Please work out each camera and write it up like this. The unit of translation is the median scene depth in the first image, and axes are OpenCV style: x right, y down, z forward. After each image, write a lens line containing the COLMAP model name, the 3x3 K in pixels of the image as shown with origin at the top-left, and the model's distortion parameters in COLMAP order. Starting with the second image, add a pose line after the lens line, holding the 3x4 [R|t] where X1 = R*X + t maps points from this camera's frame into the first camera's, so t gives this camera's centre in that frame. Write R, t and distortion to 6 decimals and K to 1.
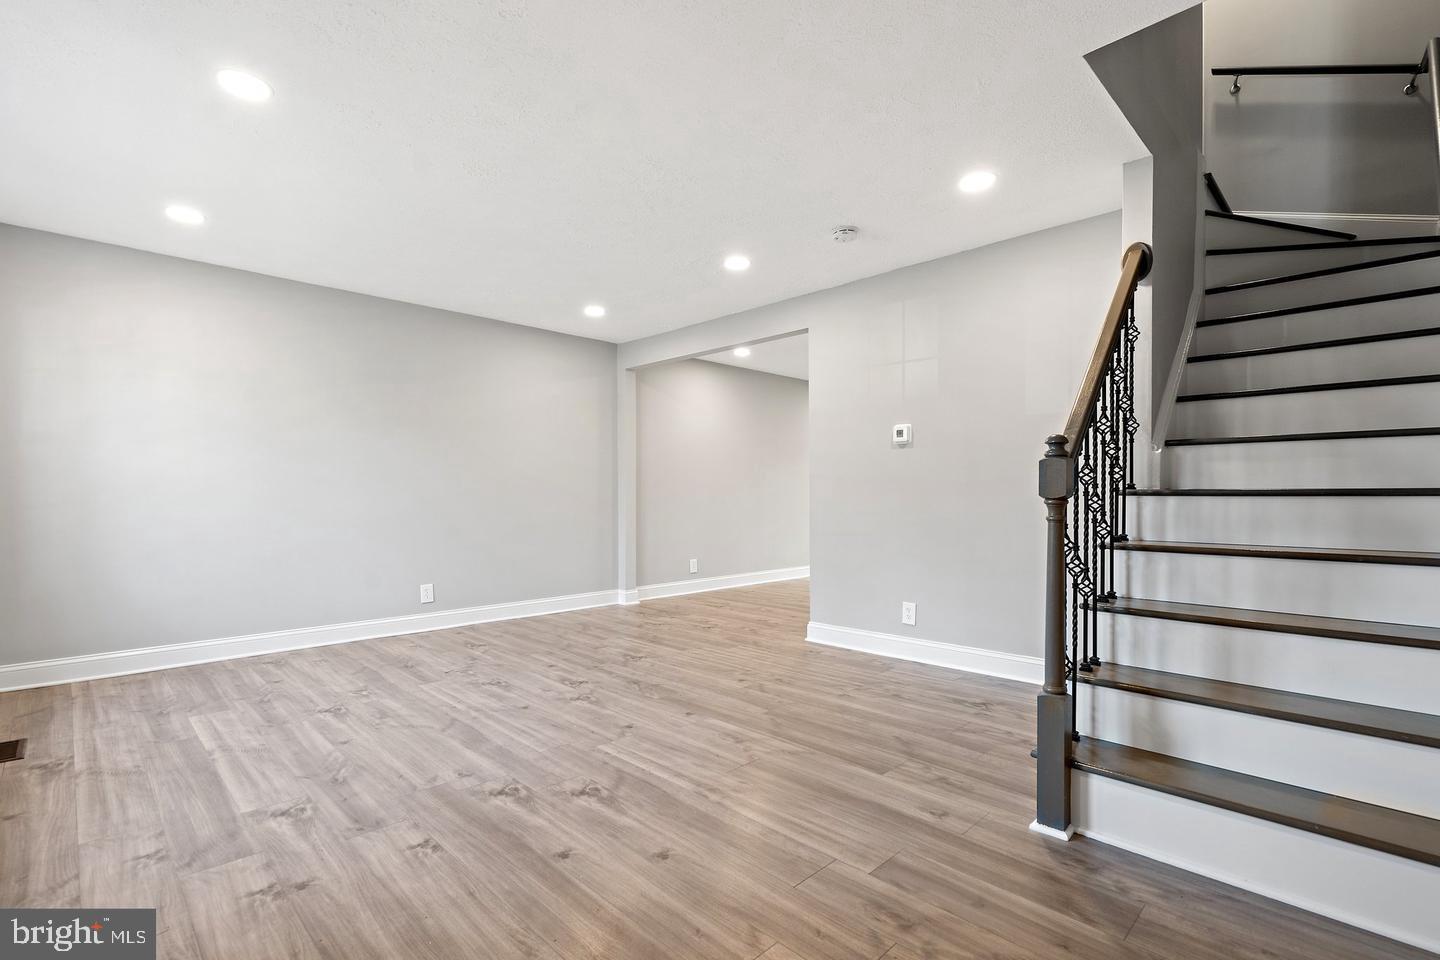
lens RADIAL K [[667.7, 0, 713.0], [0, 667.7, 503.4], [0, 0, 1]] dist [-0.005402, -0.000879]
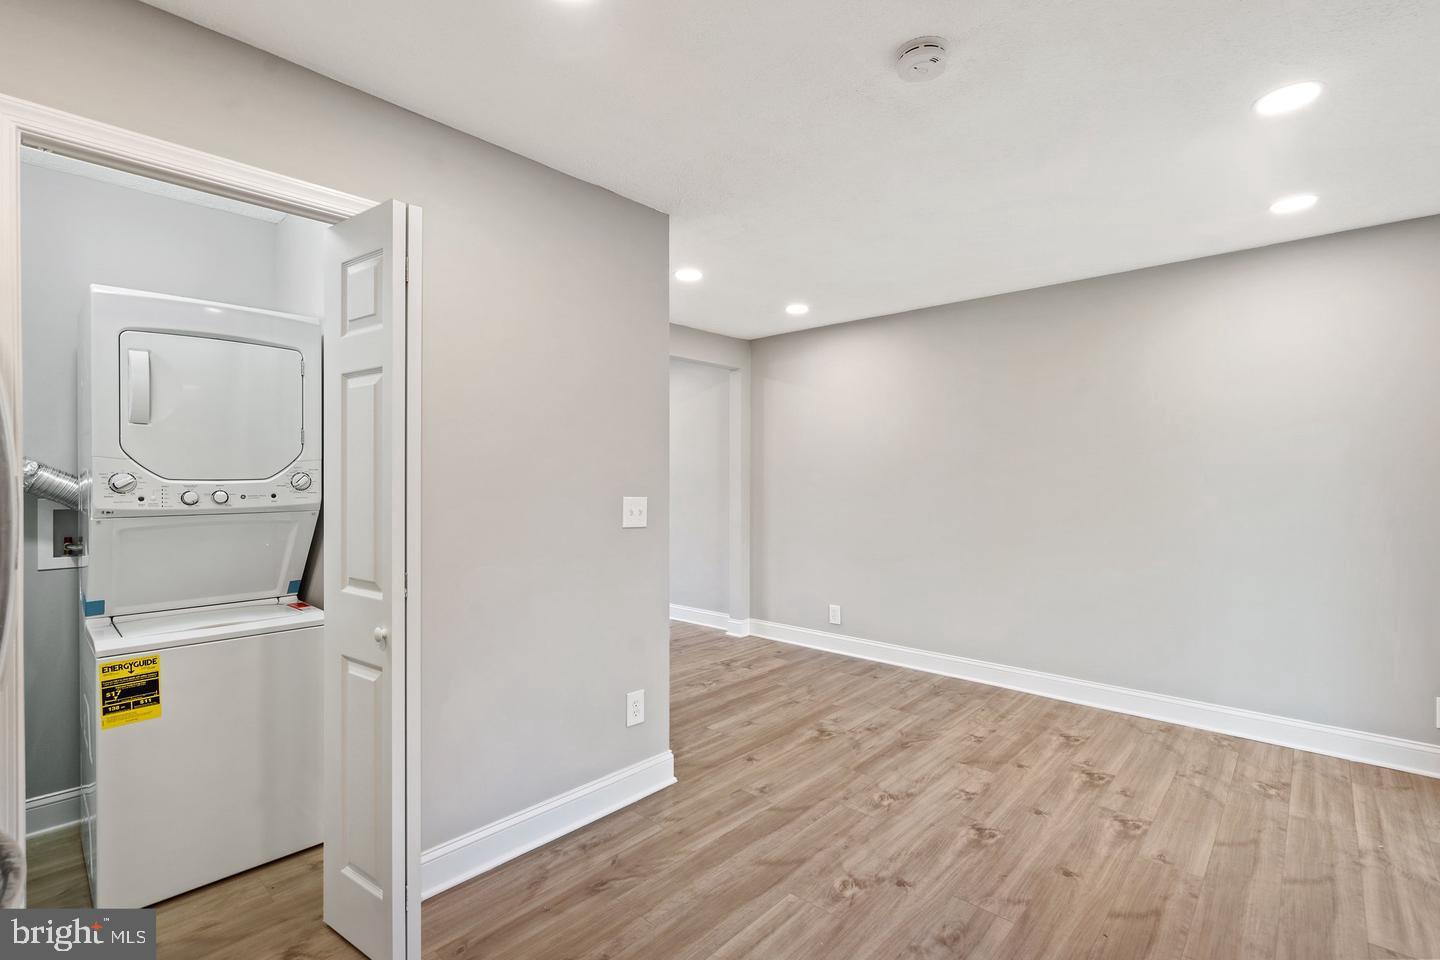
lens RADIAL K [[661.3, 0, 721.7], [0, 661.3, 480.1], [0, 0, 1]] dist [0.003250, 0.000452]
pose [[0.060459, 0.006128, -0.998152, 1.418573], [-0.012904, 0.999902, 0.005358, -0.110197], [0.998087, 0.012556, 0.060533, 1.777810]]
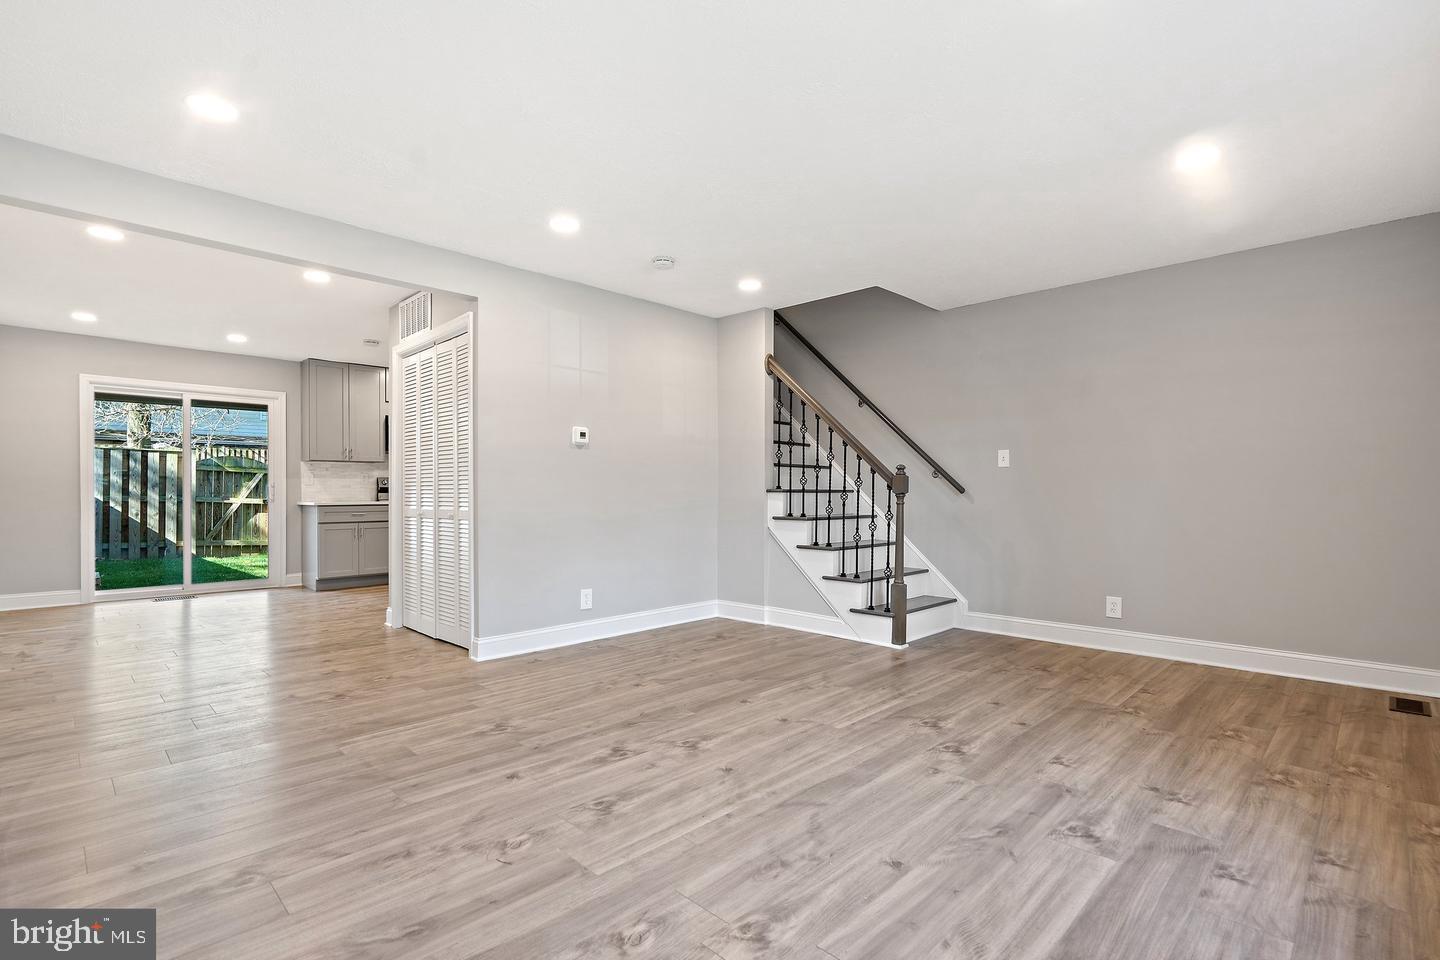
lens RADIAL K [[672.0, 0, 718.2], [0, 672.0, 497.4], [0, 0, 1]] dist [-0.003180, -0.000687]
pose [[-0.013648, -0.006964, 0.999883, -1.038672], [0.010526, 0.999919, 0.007108, -0.010901], [-0.999851, 0.010622, -0.013573, 1.009231]]
